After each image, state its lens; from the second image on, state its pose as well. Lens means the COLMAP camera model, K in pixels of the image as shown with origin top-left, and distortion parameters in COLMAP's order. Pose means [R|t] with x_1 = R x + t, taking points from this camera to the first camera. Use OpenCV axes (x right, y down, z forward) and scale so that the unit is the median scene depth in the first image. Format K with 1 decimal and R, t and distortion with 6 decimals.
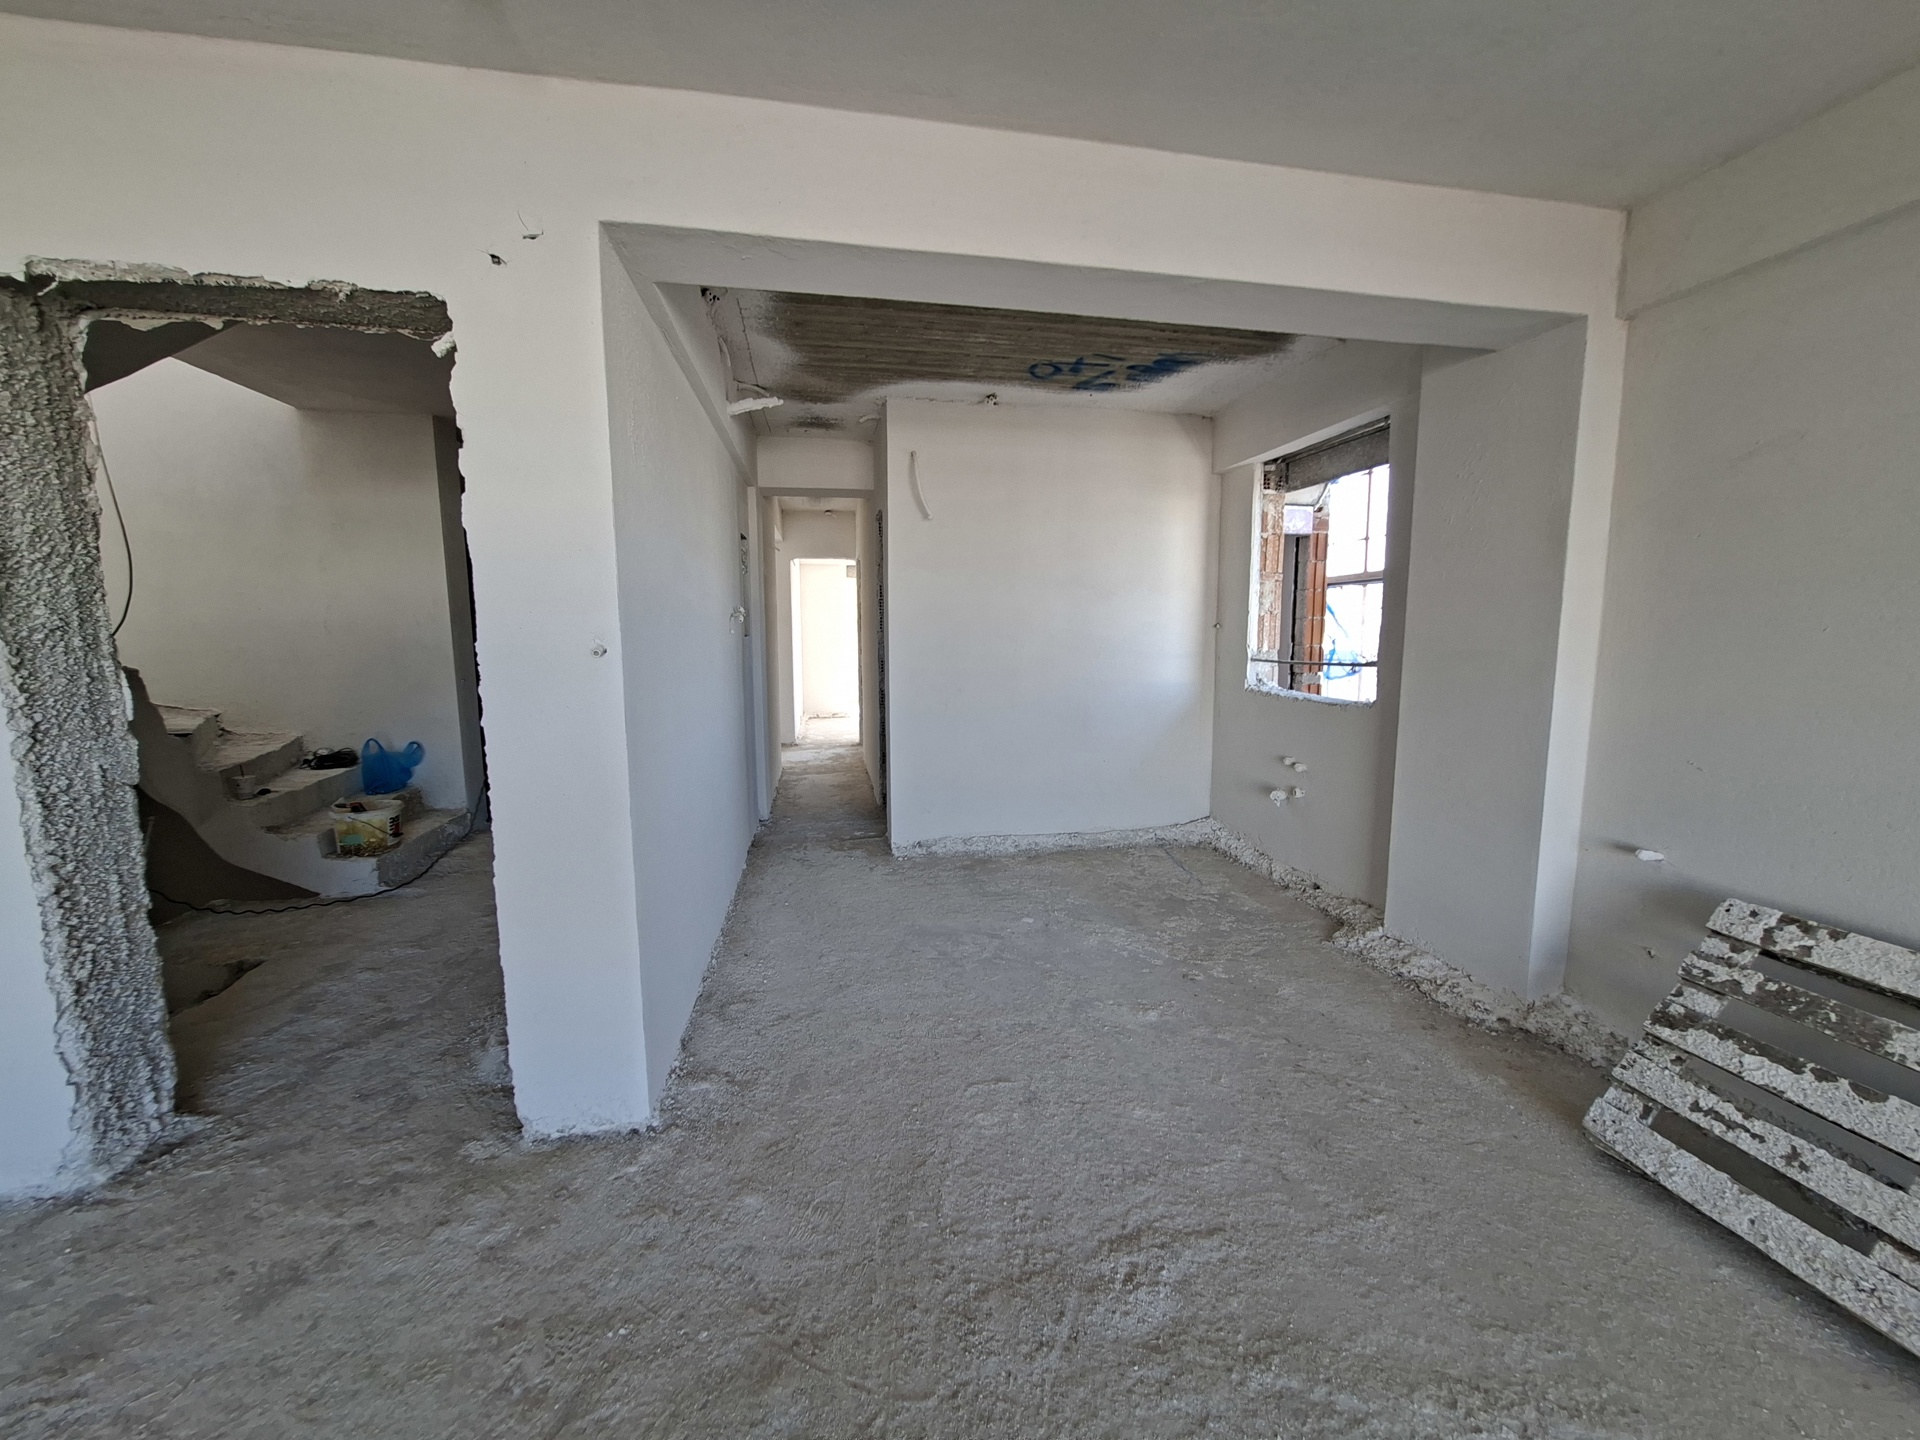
lens RADIAL K [[753.6, 0, 965.9], [0, 753.6, 720.4], [0, 0, 1]] dist [-0.006454, 0.001486]
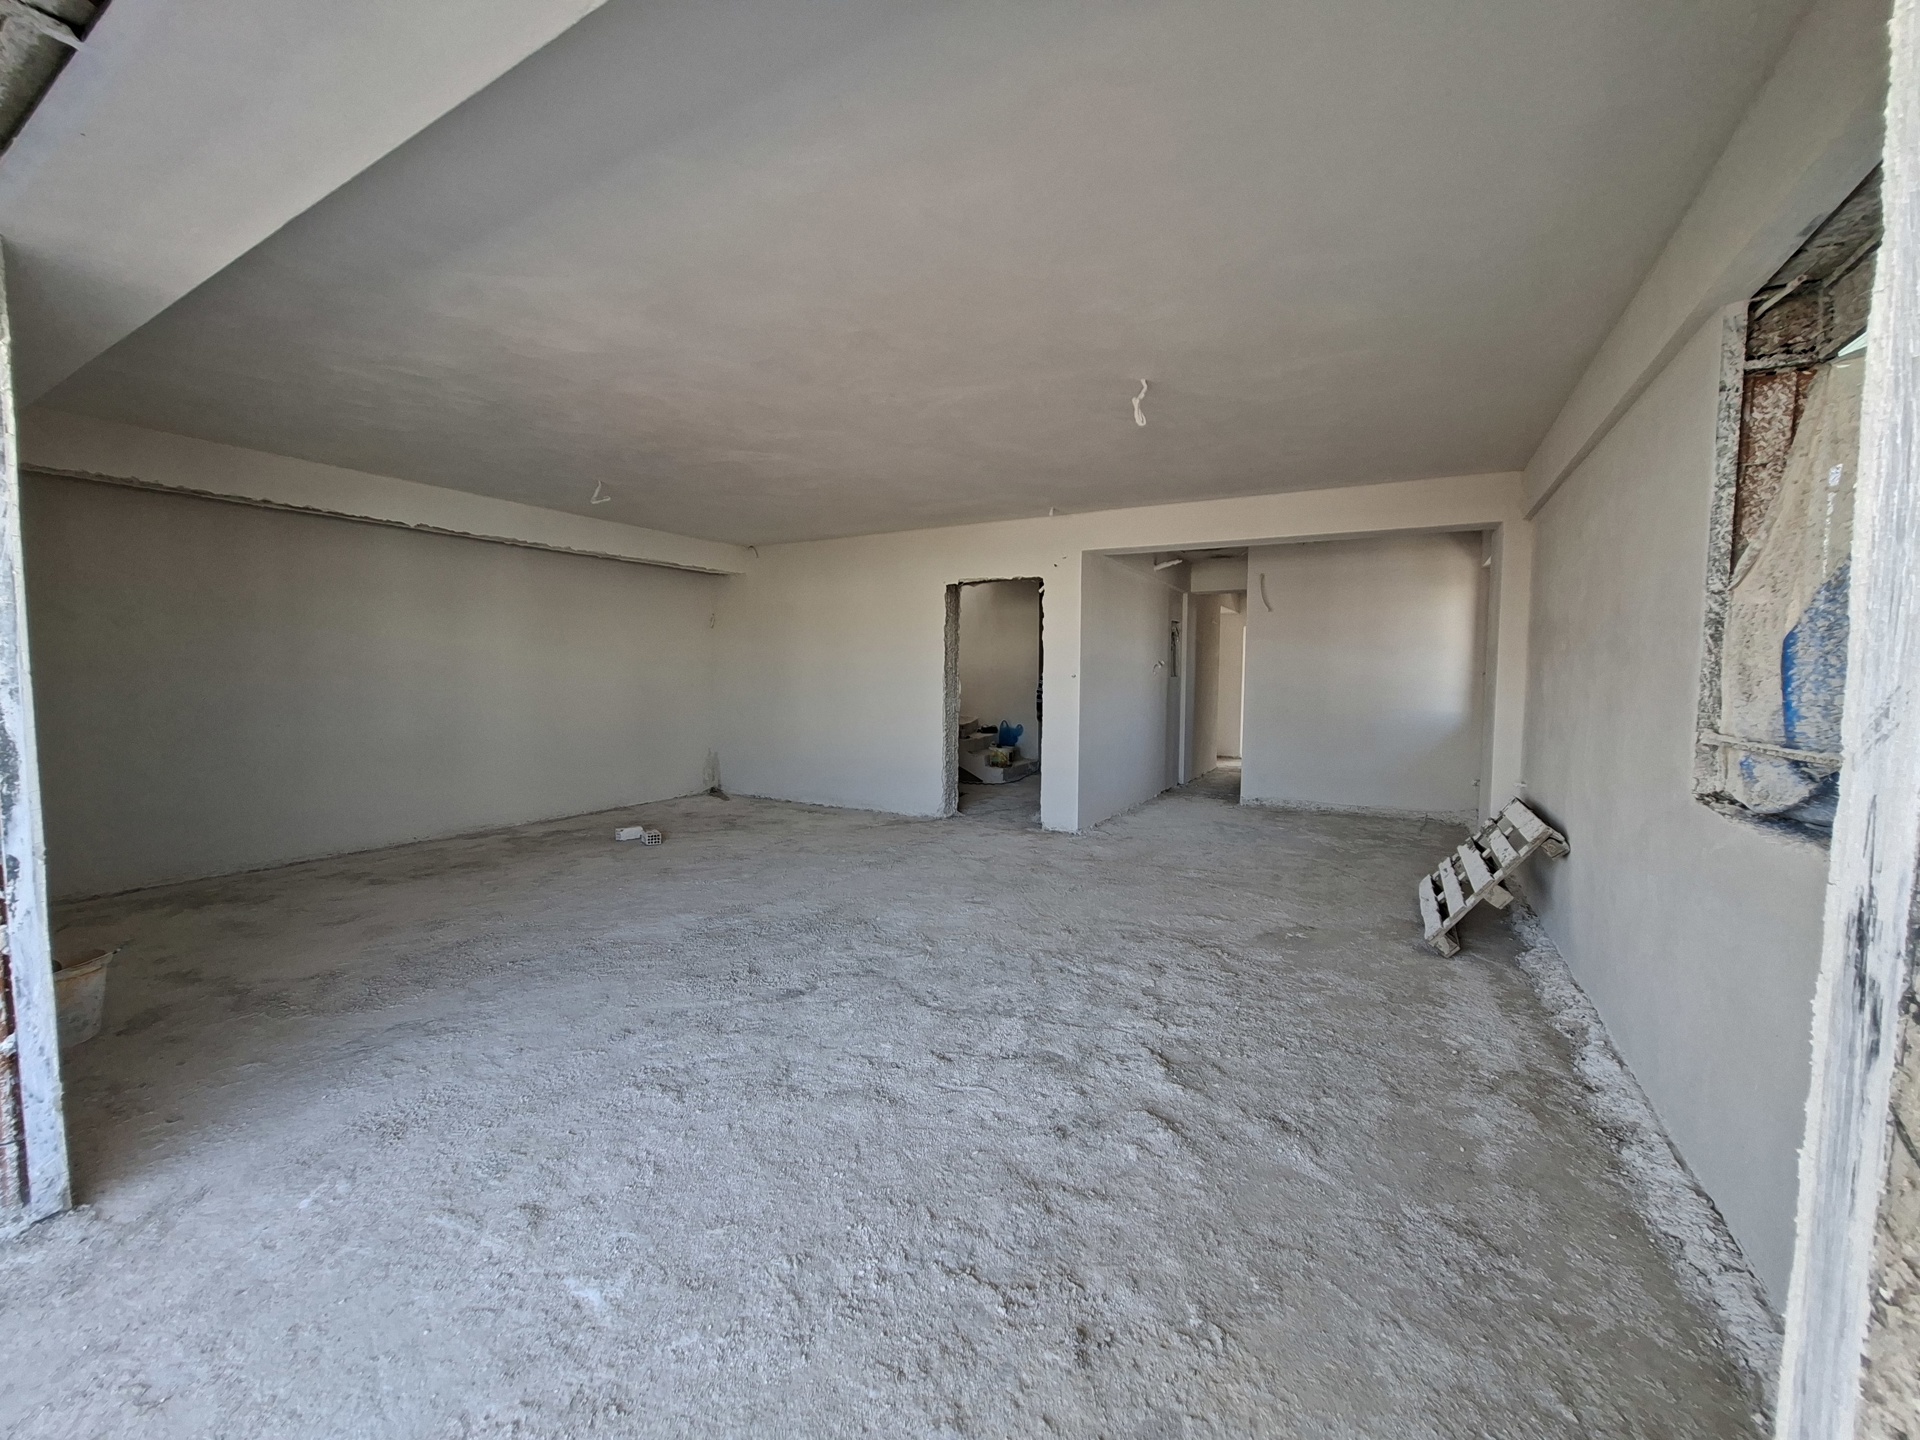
lens RADIAL K [[753.6, 0, 957.6], [0, 753.6, 721.5], [0, 0, 1]] dist [-0.006454, 0.001486]
pose [[0.759627, 0.047078, -0.648653, 1.174970], [-0.089260, 0.995485, -0.032281, 0.238987], [0.644204, 0.082420, 0.760400, -1.676621]]
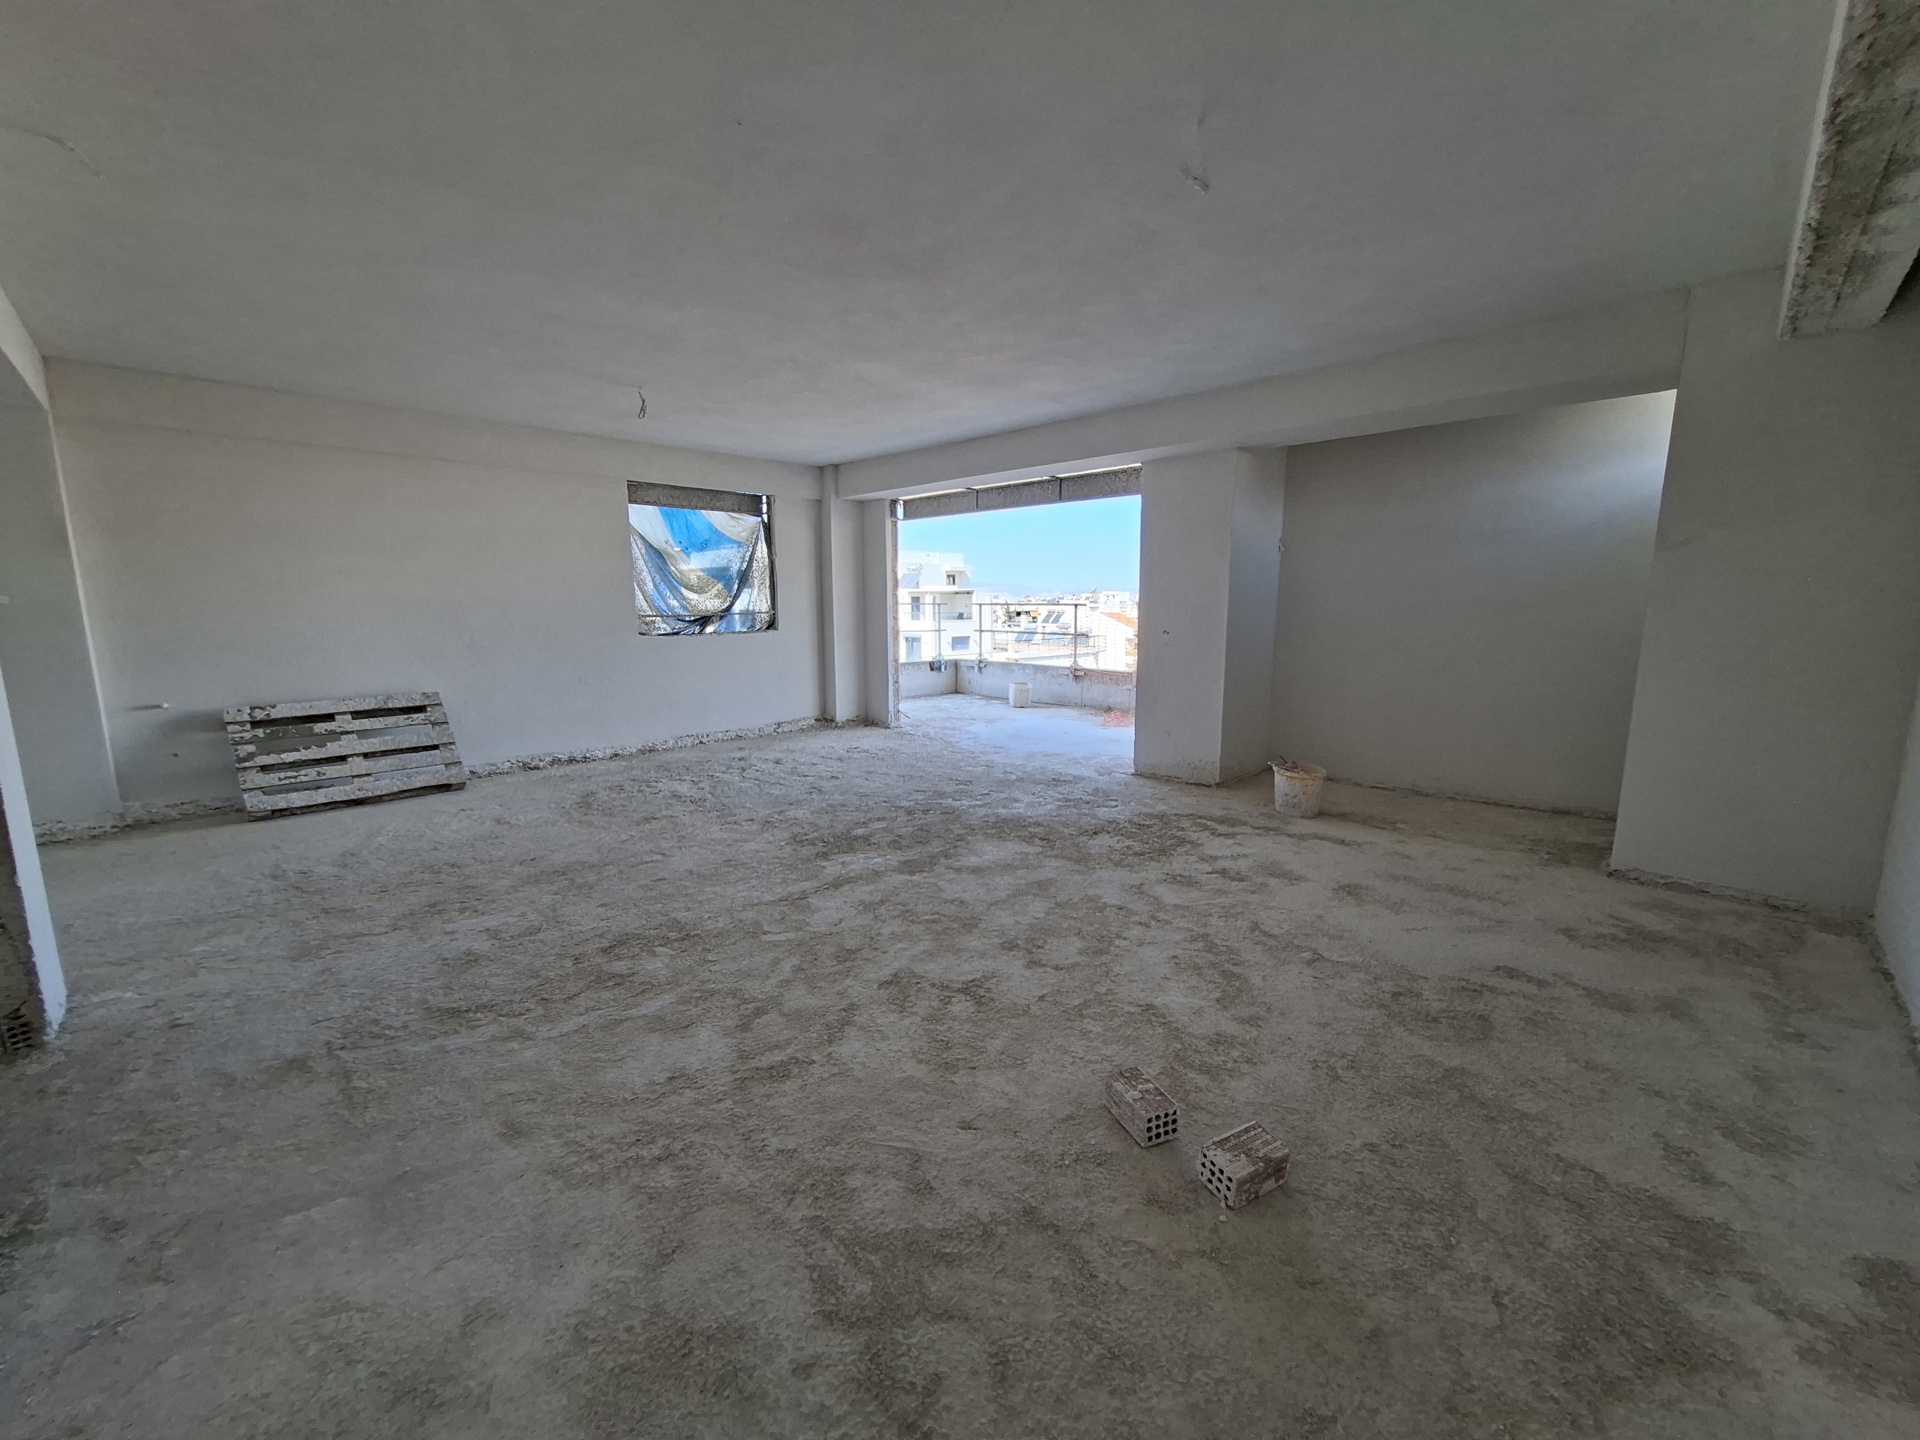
lens RADIAL K [[753.6, 0, 977.1], [0, 753.6, 716.0], [0, 0, 1]] dist [-0.006454, 0.001486]
pose [[-0.581793, -0.120388, 0.804378, -2.170279], [0.103600, 0.969960, 0.220103, -0.011035], [-0.806712, 0.211388, -0.551844, 0.395138]]
